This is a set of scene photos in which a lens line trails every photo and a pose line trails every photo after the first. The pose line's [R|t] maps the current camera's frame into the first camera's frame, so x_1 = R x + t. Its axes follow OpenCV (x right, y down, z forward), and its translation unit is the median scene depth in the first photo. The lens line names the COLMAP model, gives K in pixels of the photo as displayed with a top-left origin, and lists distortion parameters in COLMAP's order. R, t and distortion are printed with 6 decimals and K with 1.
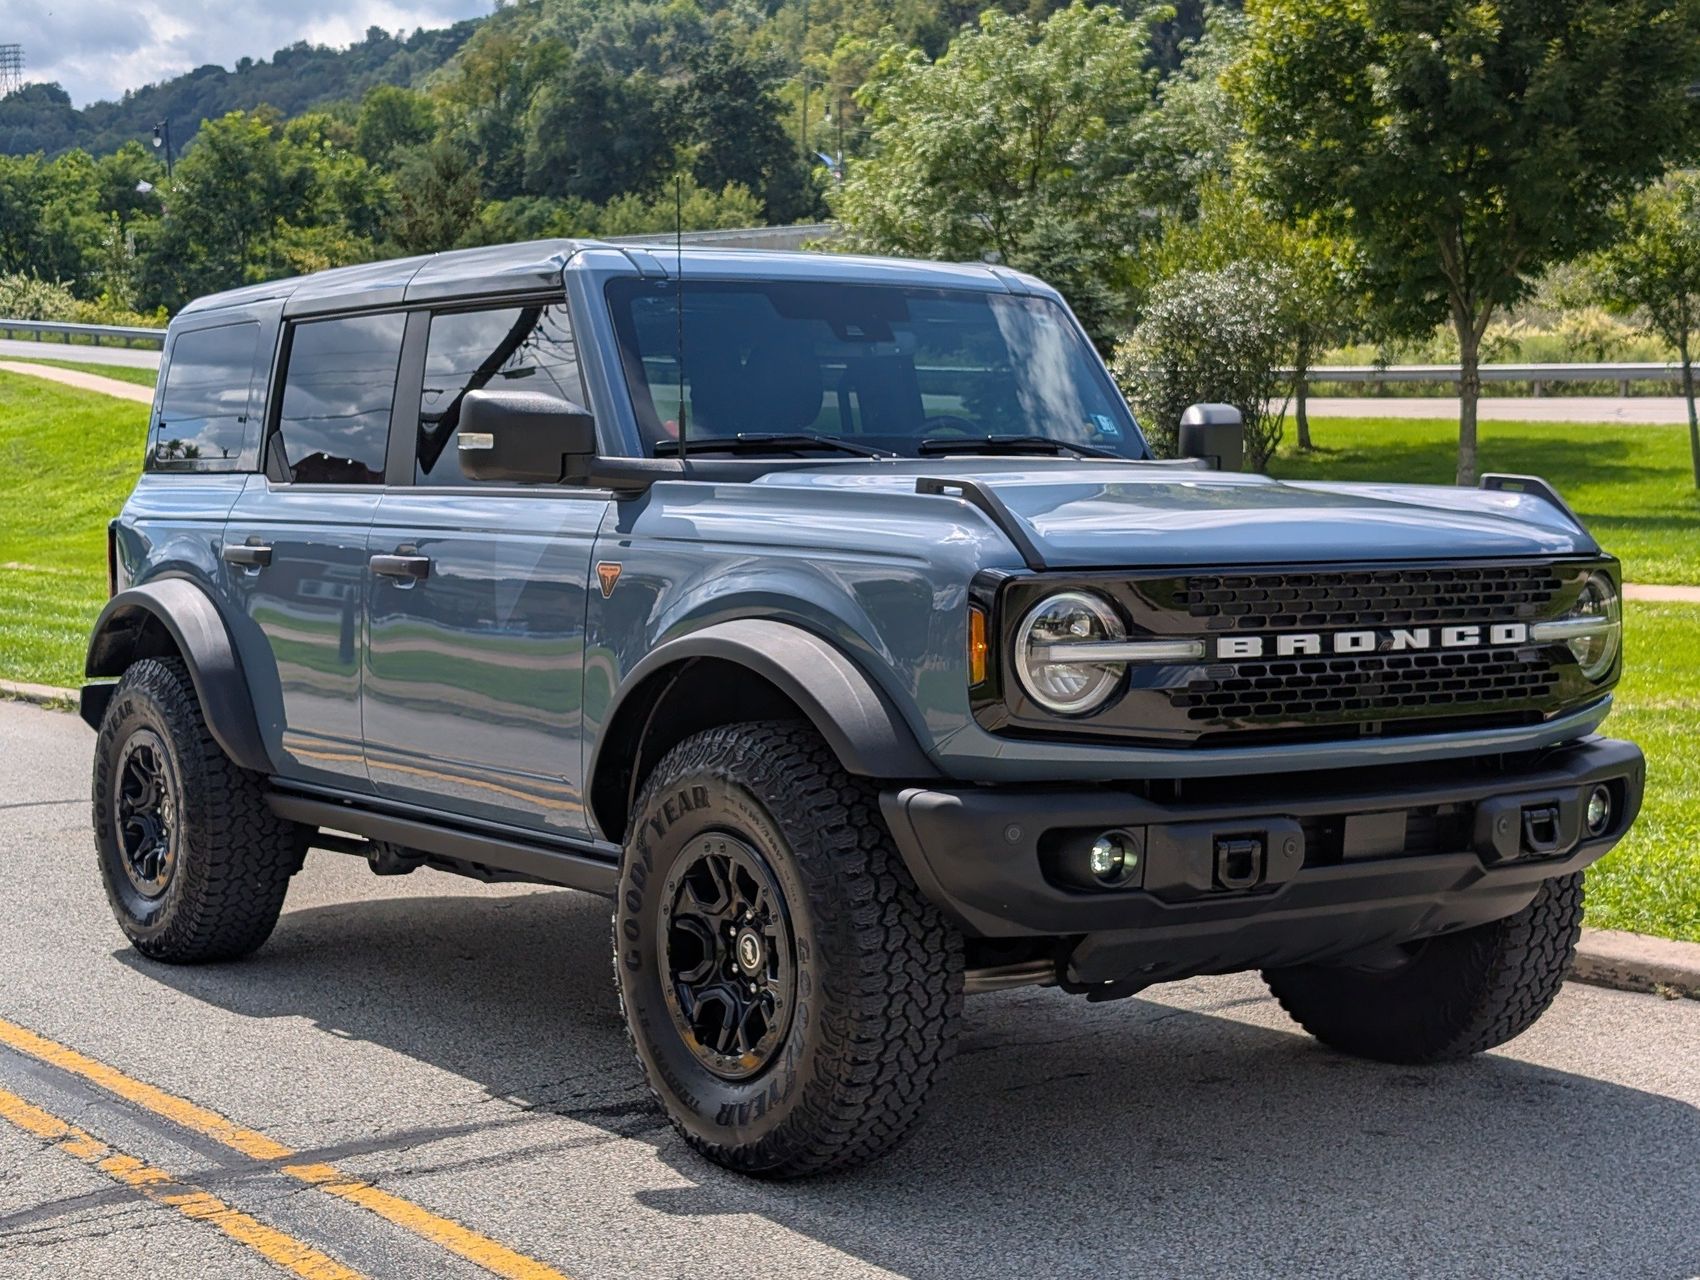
lens RADIAL K [[2666.1, 0, 842.1], [0, 2666.1, 642.8], [0, 0, 1]] dist [0.200193, -0.844341]
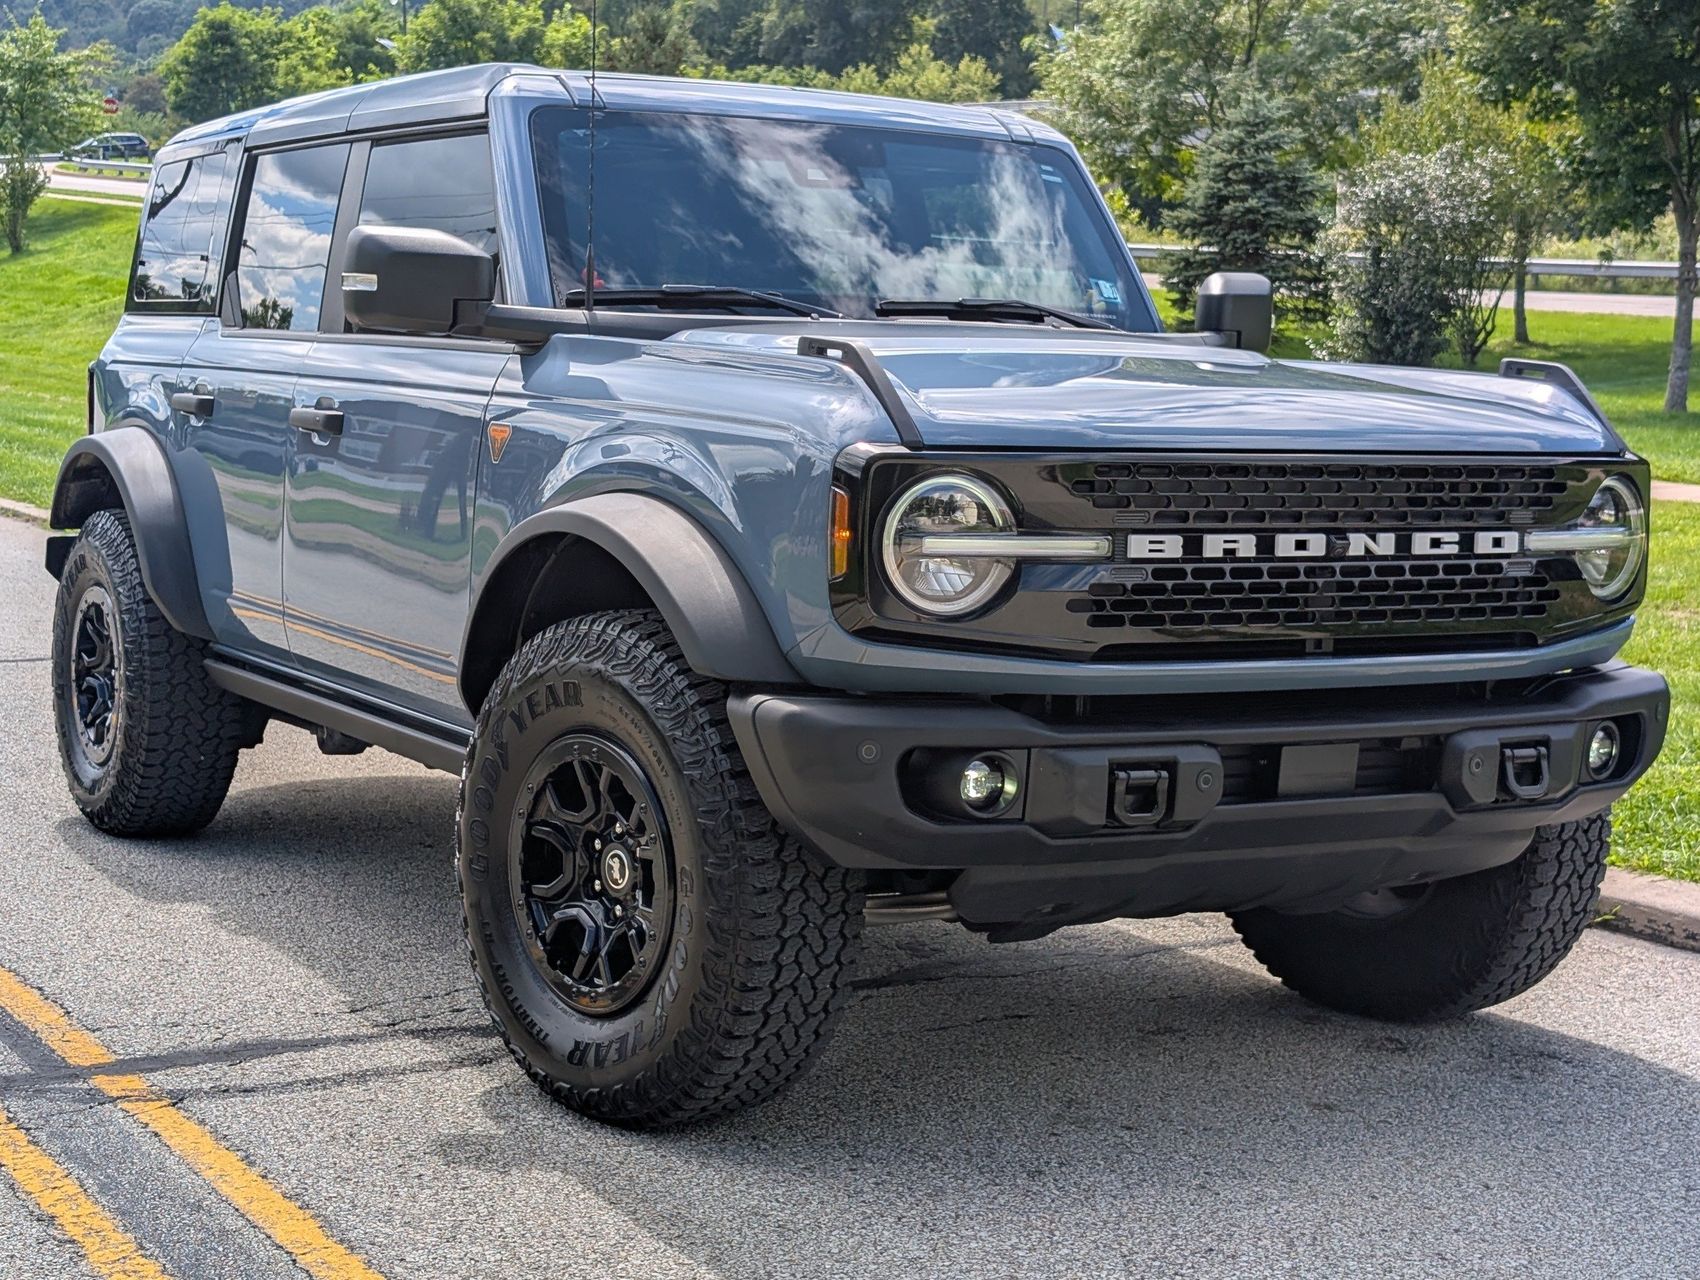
lens RADIAL K [[2671.2, 0, 841.2], [0, 2671.2, 607.8], [0, 0, 1]] dist [0.191688, -0.846678]
pose [[0.995649, 0.043040, -0.082648, 0.102072], [-0.040374, 0.998617, 0.033670, -0.002835], [0.083982, -0.030187, 0.996010, 0.113198]]
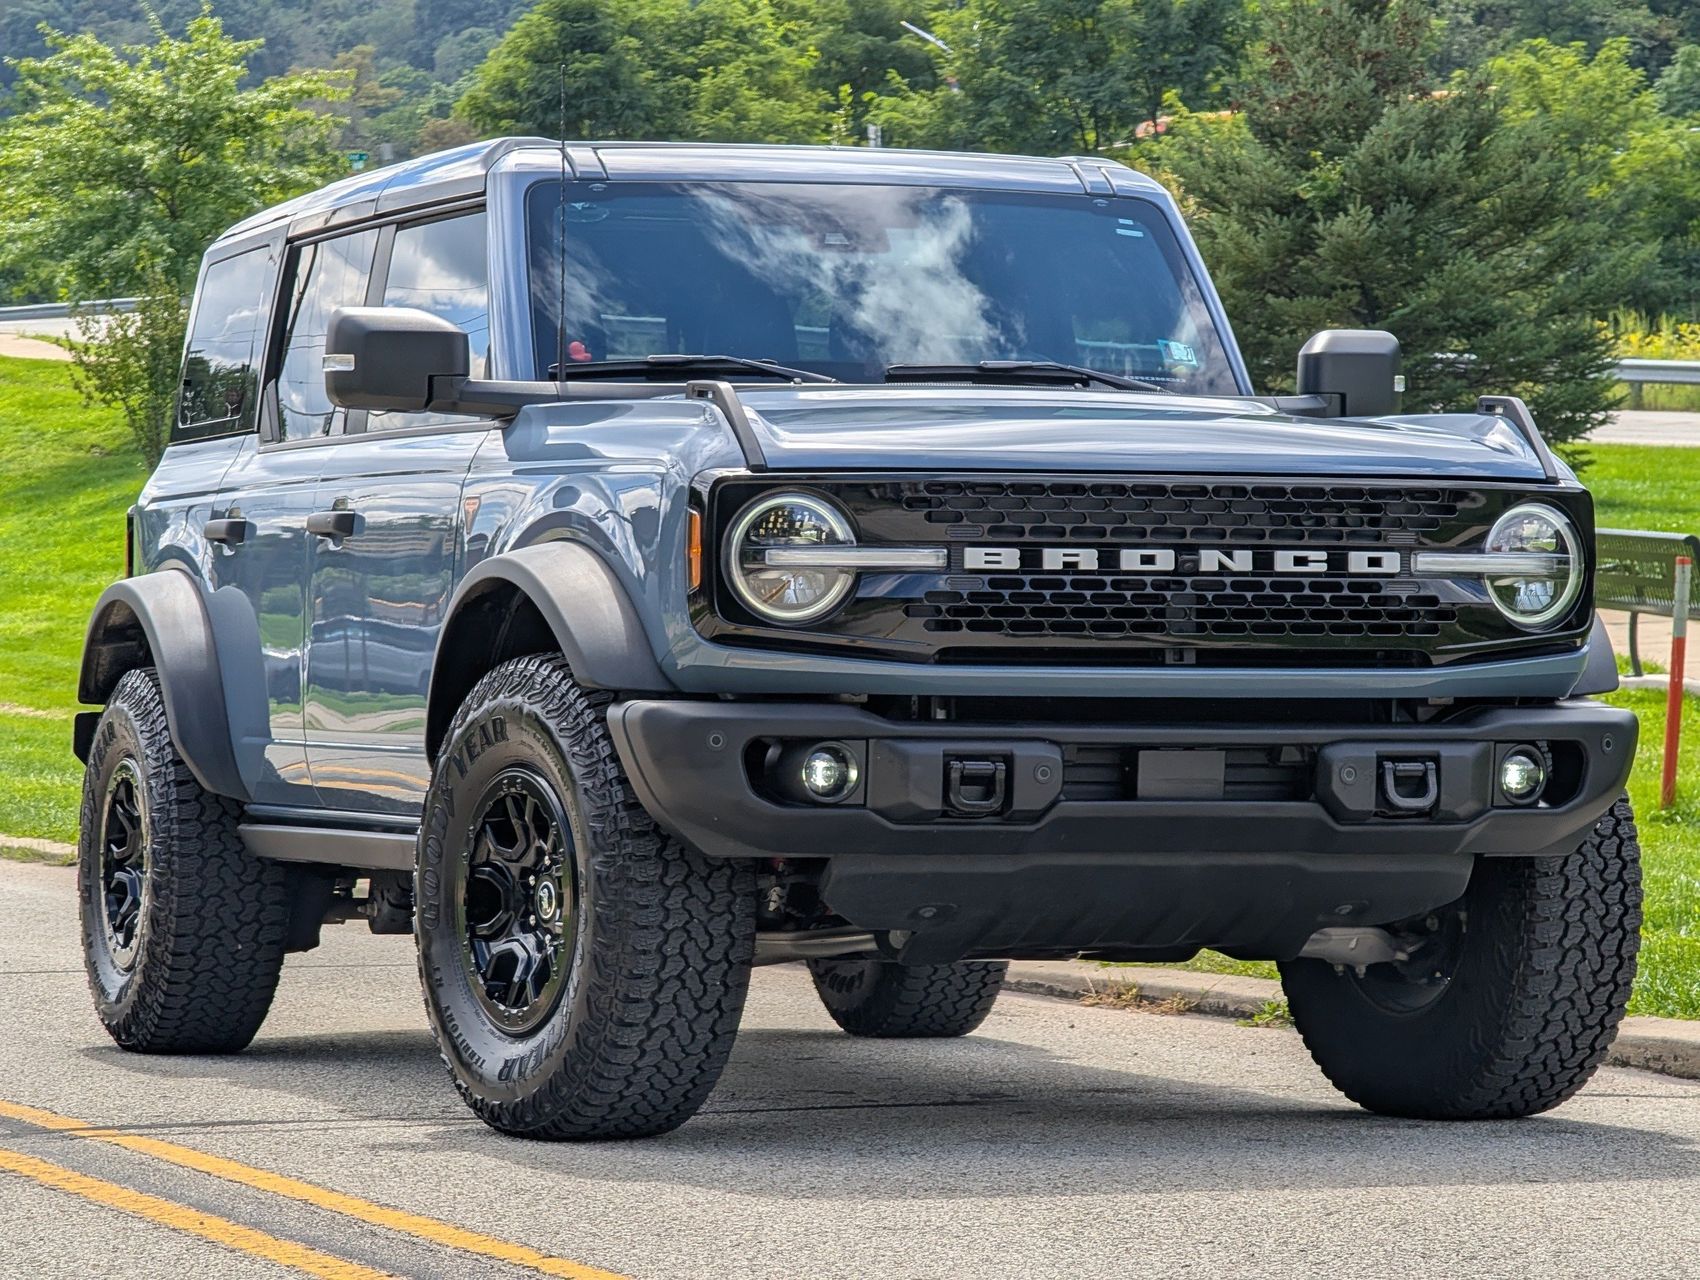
lens RADIAL K [[6167.4, 0, 935.5], [0, 6167.4, 634.8], [0, 0, 1]] dist [0.125128, 4.794900]
pose [[0.965966, 0.006093, -0.258597, 0.584643], [-0.023452, 0.997668, -0.064095, 0.142251], [0.257603, 0.067979, 0.963857, -0.922004]]
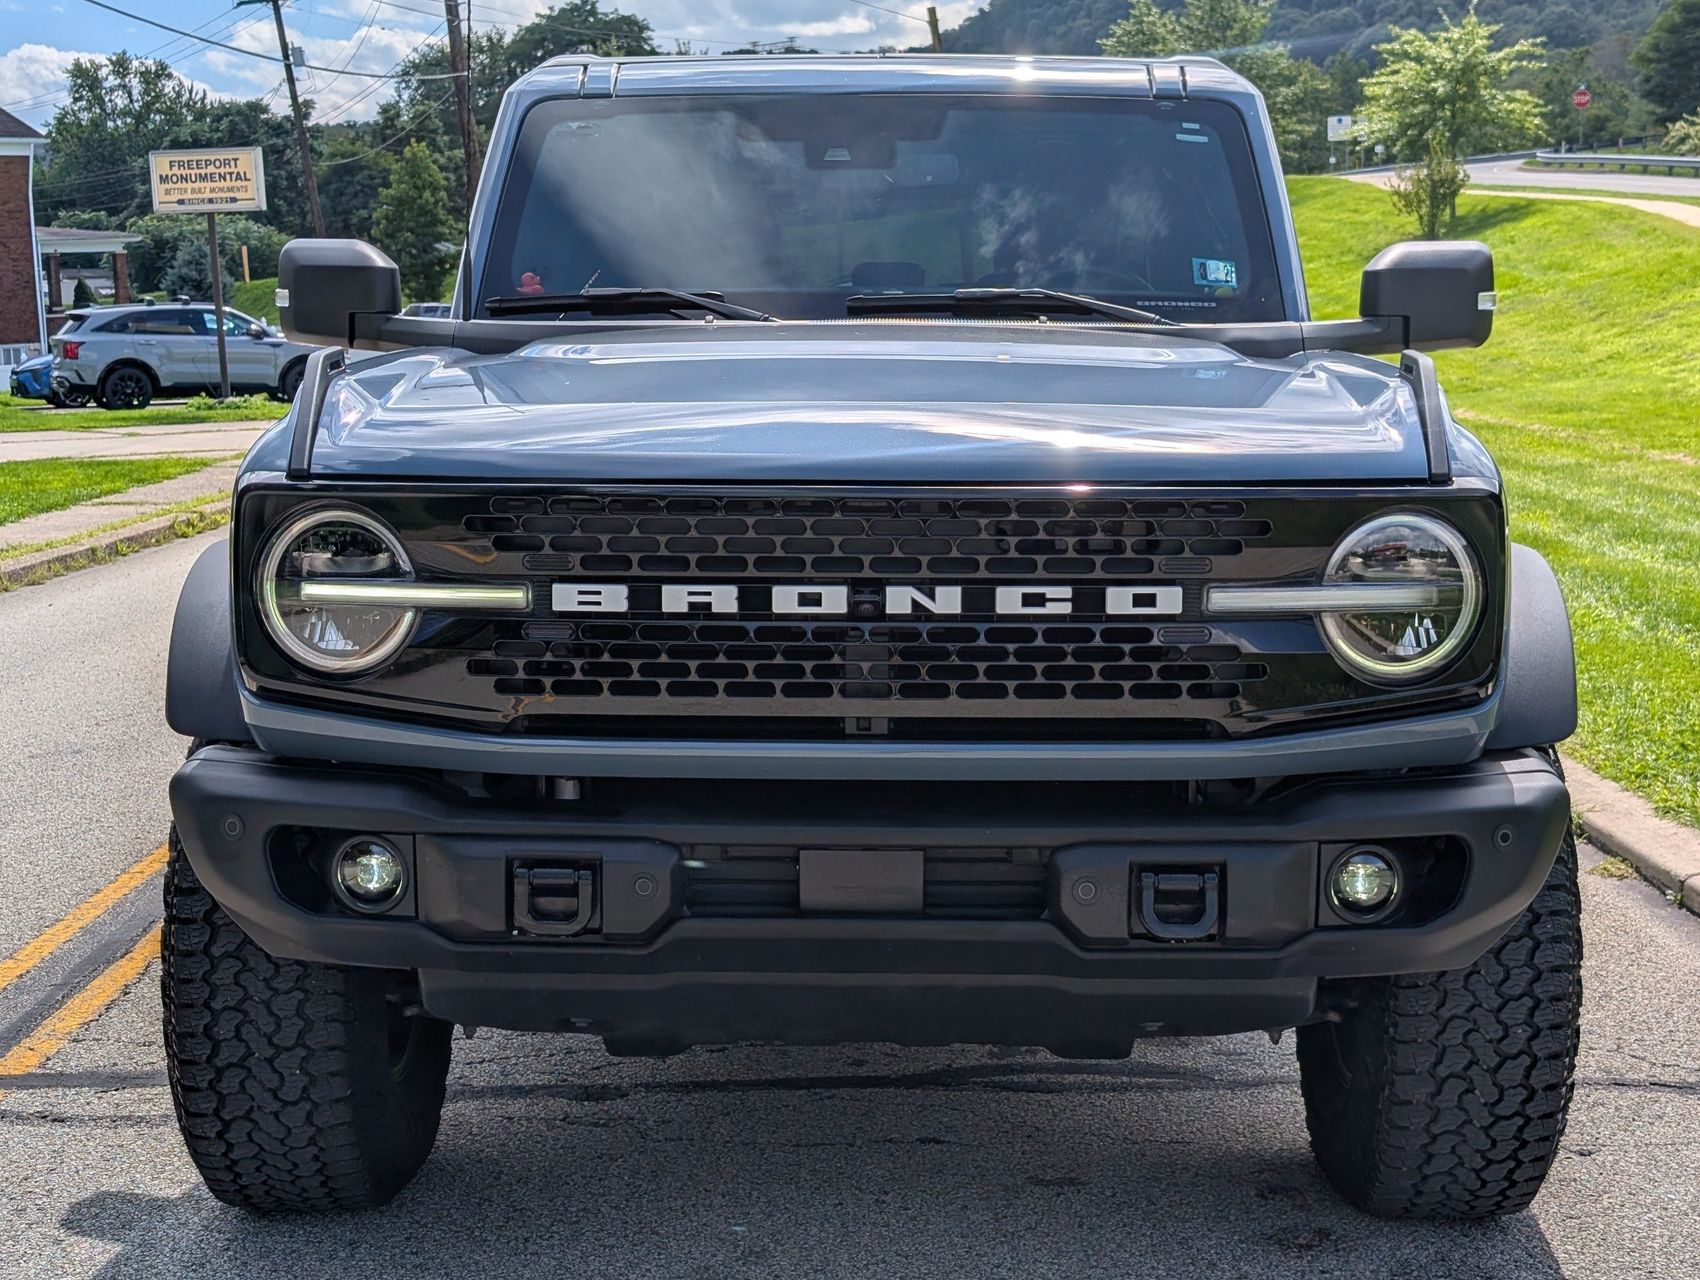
lens RADIAL K [[2636.4, 0, 891.1], [0, 2636.4, 645.9], [0, 0, 1]] dist [0.273617, -1.021391]
pose [[0.812199, 0.076974, -0.578279, 0.524987], [-0.041720, 0.996383, 0.074031, -0.034437], [0.581886, -0.036002, 0.812473, 0.405845]]
